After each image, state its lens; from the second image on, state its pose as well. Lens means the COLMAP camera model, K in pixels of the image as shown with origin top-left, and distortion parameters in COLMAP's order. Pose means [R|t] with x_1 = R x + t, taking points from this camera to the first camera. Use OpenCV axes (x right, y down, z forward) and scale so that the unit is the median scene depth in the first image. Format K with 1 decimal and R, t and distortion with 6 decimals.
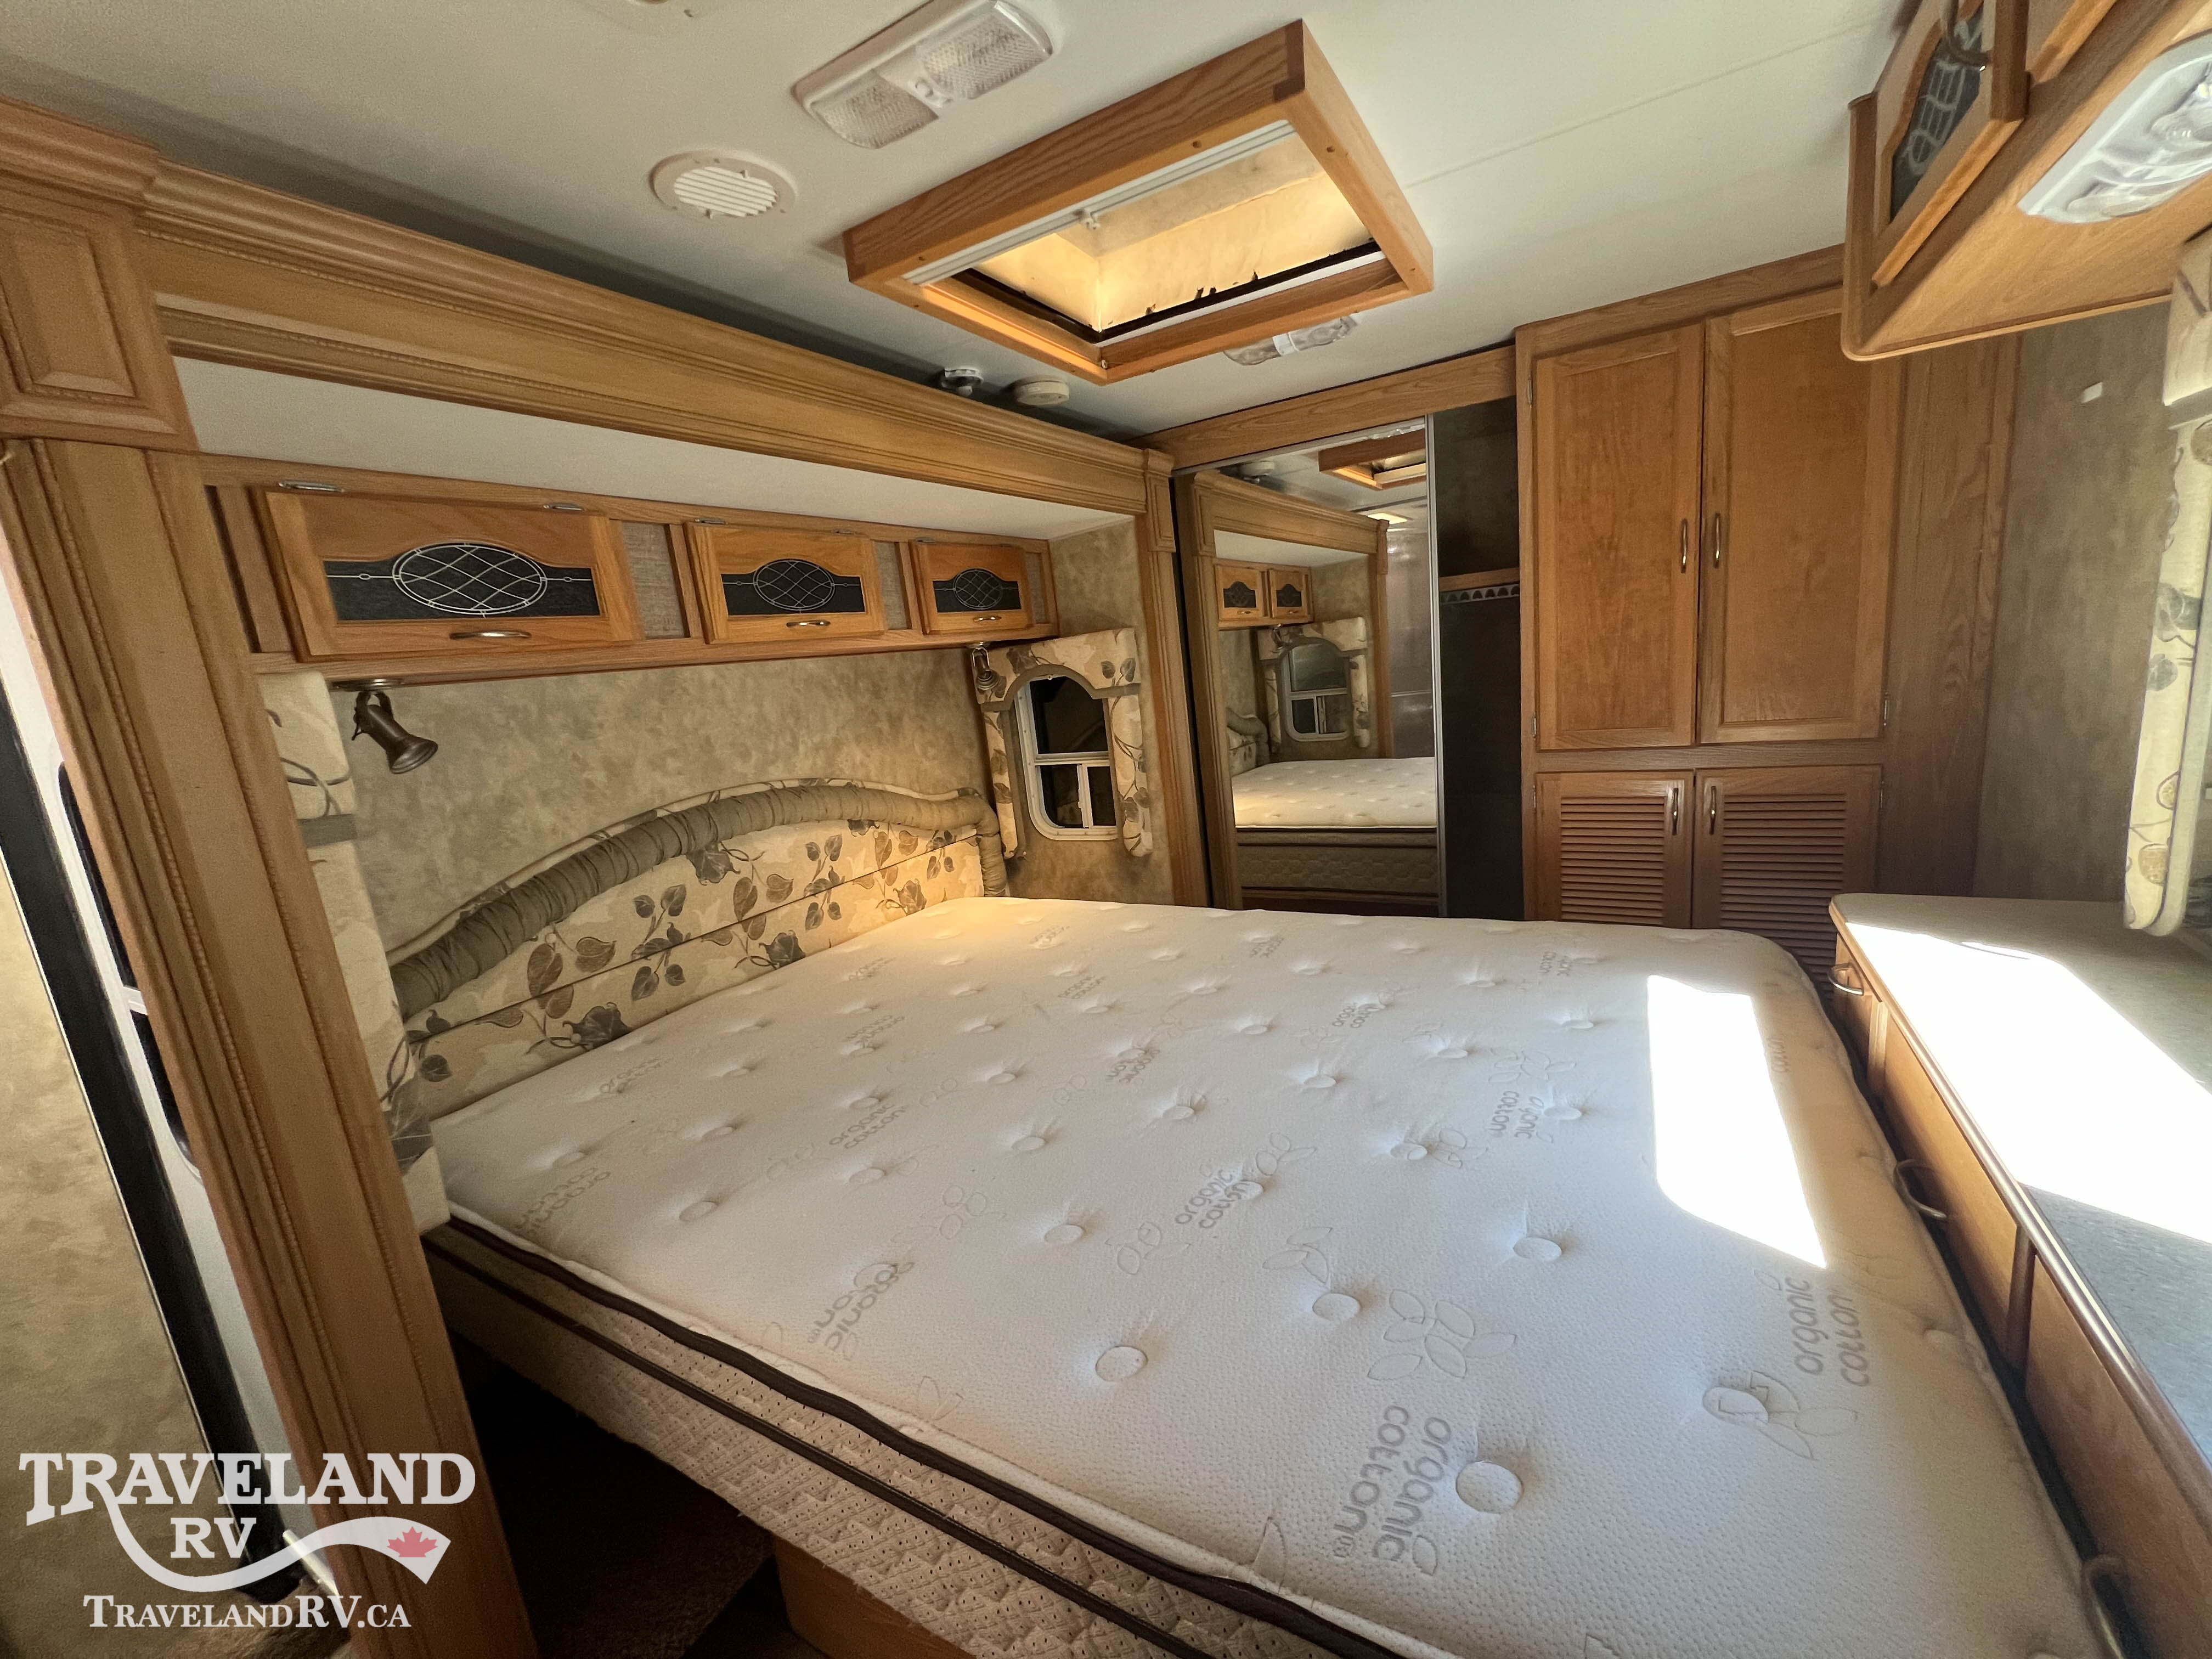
lens RADIAL K [[897.1, 0, 1095.1], [0, 897.1, 838.0], [0, 0, 1]] dist [-0.001144, -0.000027]
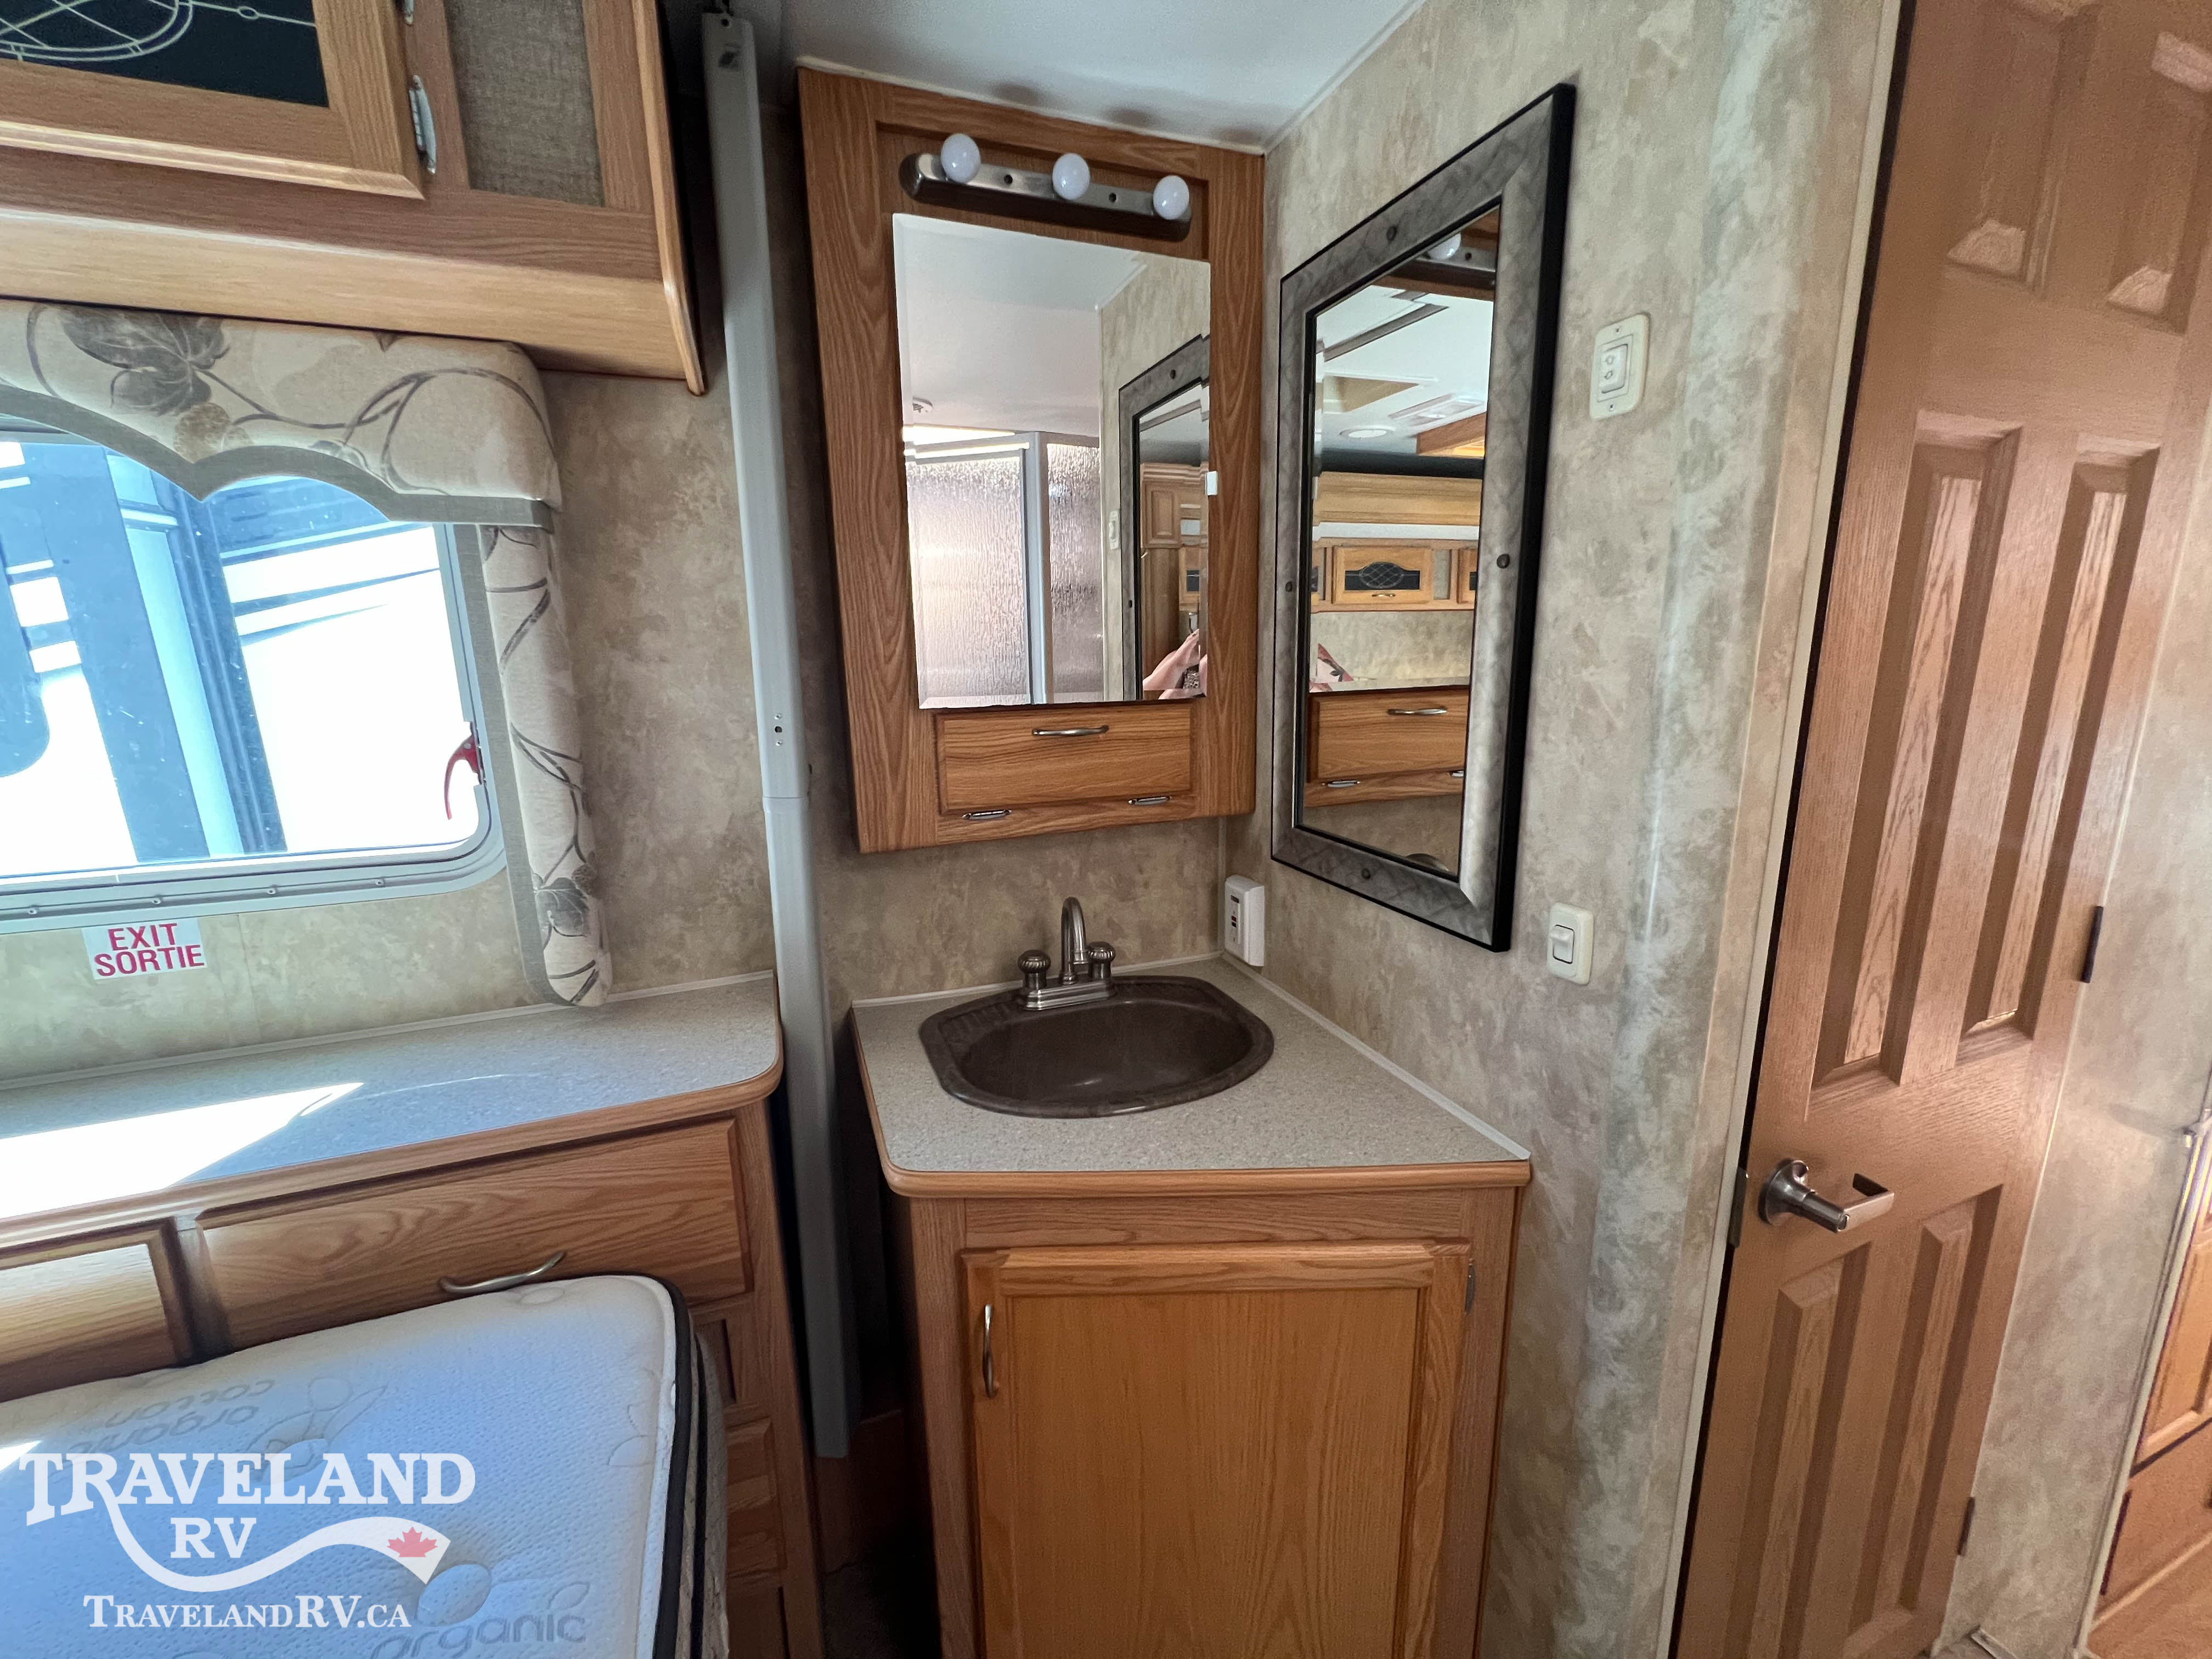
lens RADIAL K [[897.1, 0, 1106.3], [0, 897.1, 826.0], [0, 0, 1]] dist [-0.001144, -0.000027]
pose [[0.777999, 0.222914, -0.587390, 0.407493], [-0.188787, 0.974678, 0.119840, 0.113300], [0.599231, 0.017656, 0.800382, -0.797553]]
